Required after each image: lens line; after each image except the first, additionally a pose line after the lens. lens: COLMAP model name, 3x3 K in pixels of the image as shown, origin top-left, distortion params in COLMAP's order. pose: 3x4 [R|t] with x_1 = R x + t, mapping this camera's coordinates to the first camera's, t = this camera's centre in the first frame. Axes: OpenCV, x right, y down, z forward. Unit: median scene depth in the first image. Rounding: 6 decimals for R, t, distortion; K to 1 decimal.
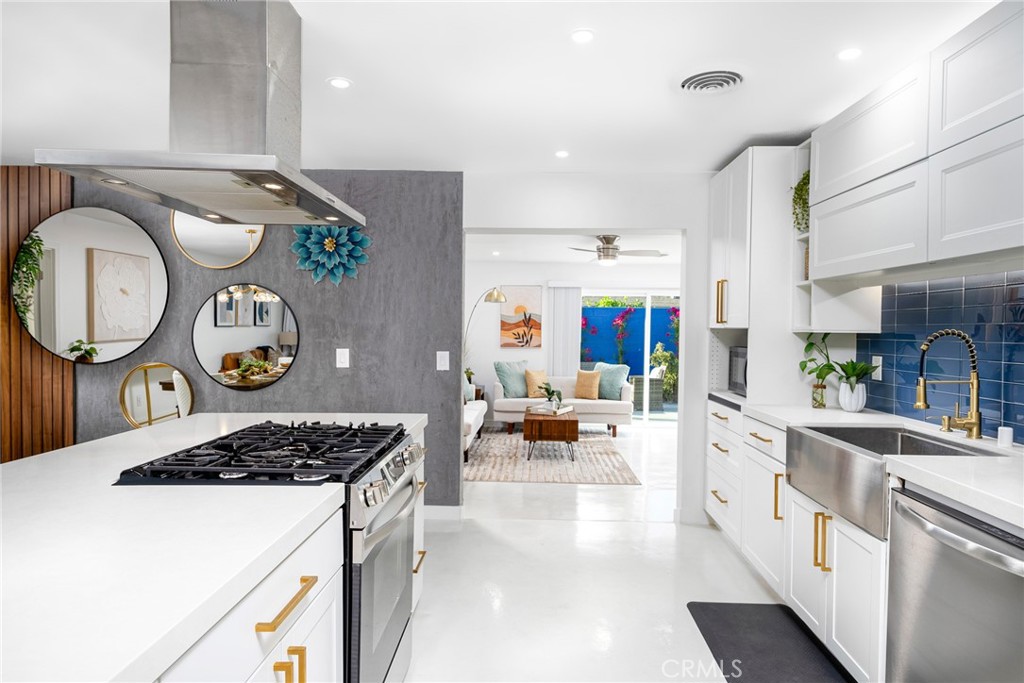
lens RADIAL K [[574.5, 0, 508.4], [0, 574.5, 351.8], [0, 0, 1]] dist [0.007247, 0.000072]
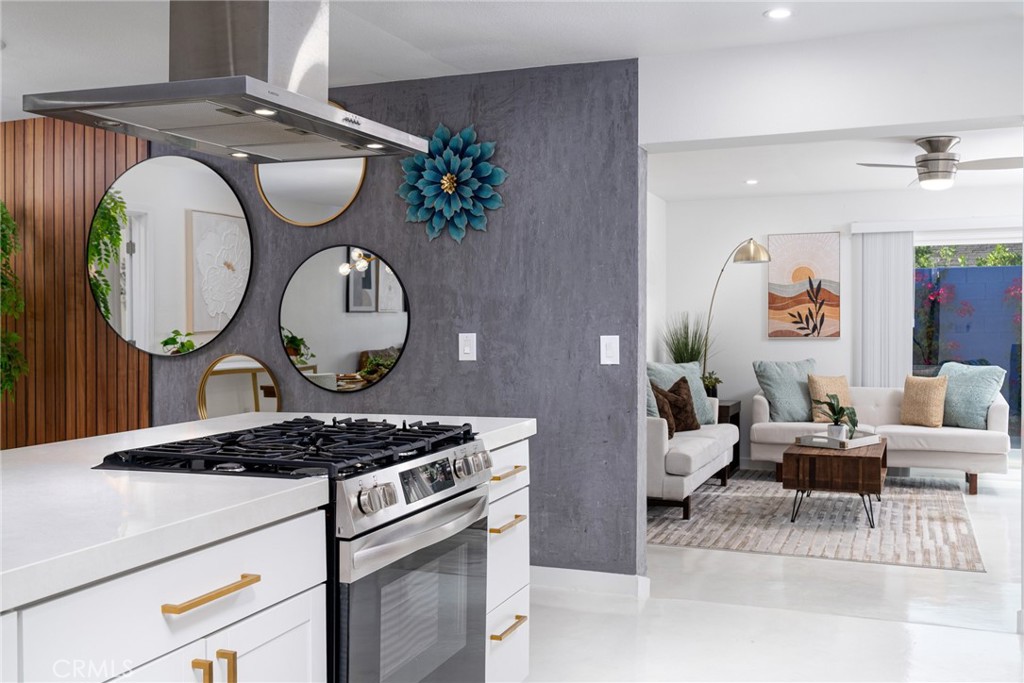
lens RADIAL K [[947.4, 0, 508.0], [0, 947.4, 342.4], [0, 0, 1]] dist [0.010389, 0.000000]
pose [[0.941640, -0.008551, -0.336514, 0.116777], [0.004076, 0.999894, -0.014001, 0.018162], [0.336598, 0.011812, 0.941574, -0.043938]]
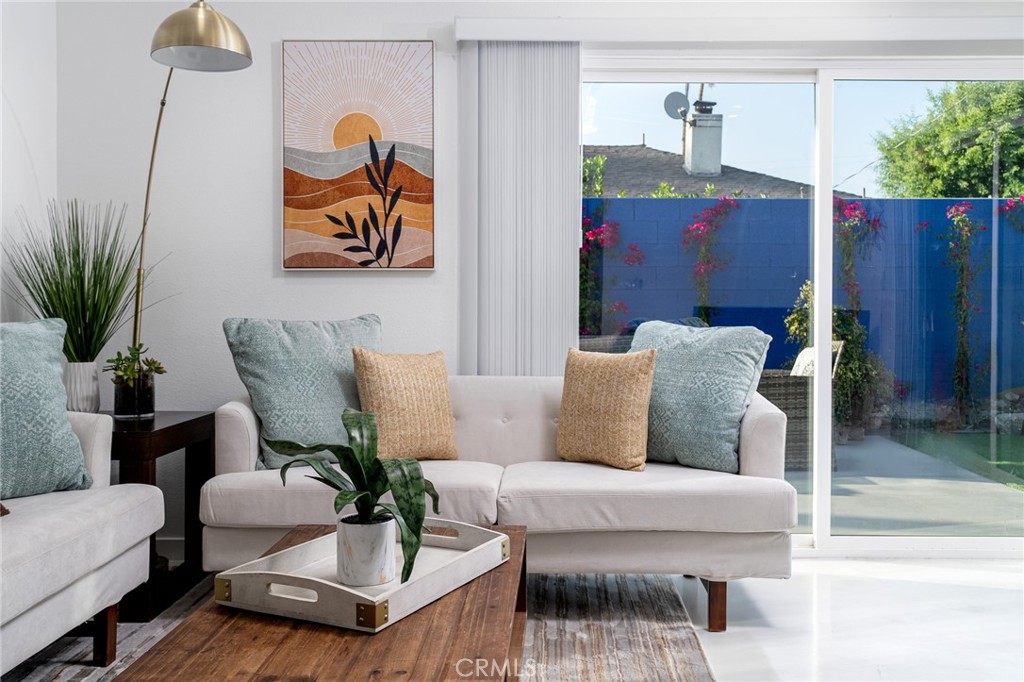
lens RADIAL K [[945.5, 0, 516.3], [0, 945.5, 337.8], [0, 0, 1]] dist [0.004171, 0.000000]
pose [[0.999696, -0.008964, 0.022976, 0.156175], [0.008919, 0.999958, 0.002050, 0.044381], [-0.022994, -0.001844, 0.999734, 1.018658]]
